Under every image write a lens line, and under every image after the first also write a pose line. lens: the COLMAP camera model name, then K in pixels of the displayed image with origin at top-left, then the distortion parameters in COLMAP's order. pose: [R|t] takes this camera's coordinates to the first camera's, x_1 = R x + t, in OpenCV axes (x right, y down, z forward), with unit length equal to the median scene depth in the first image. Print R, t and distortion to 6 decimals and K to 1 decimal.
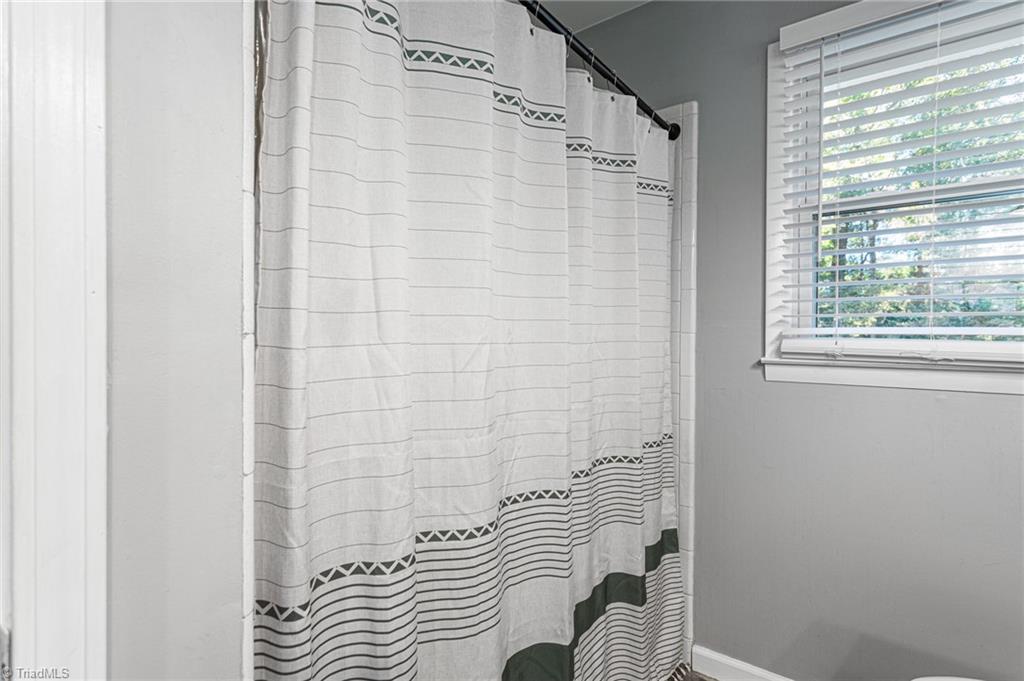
lens RADIAL K [[498.0, 0, 512.0], [0, 498.0, 340.5], [0, 0, 1]] dist [-0.001207, -0.000296]
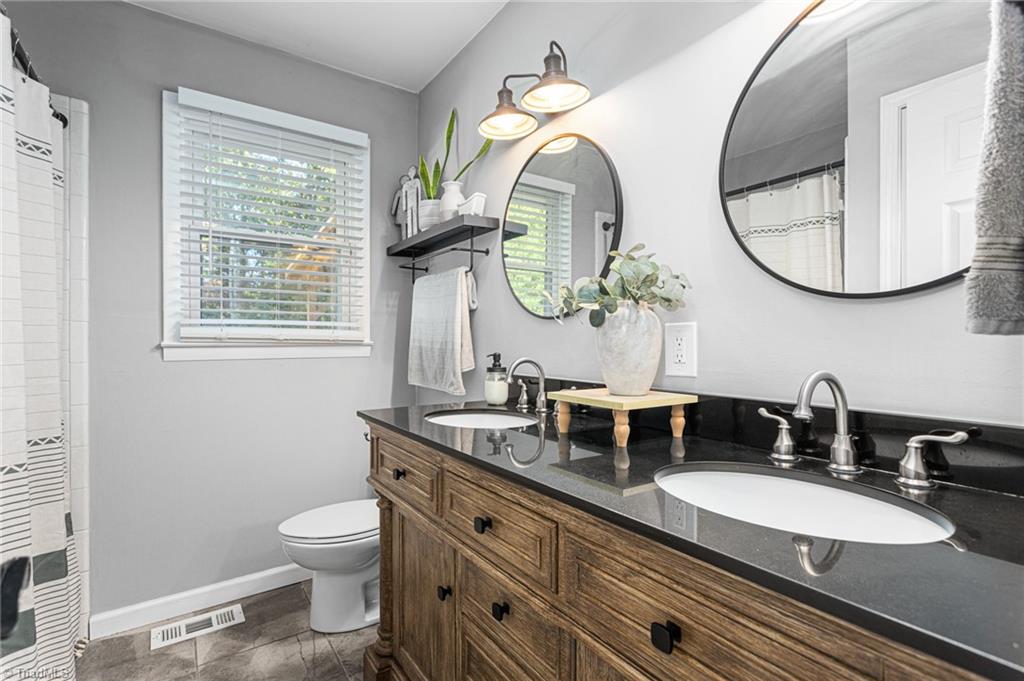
lens RADIAL K [[498.0, 0, 512.0], [0, 498.0, 340.5], [0, 0, 1]] dist [-0.001207, -0.000296]
pose [[0.317836, -0.005008, 0.948132, -0.384801], [0.011224, 0.999936, 0.001519, 0.037934], [-0.948079, 0.010159, 0.317872, -0.207857]]
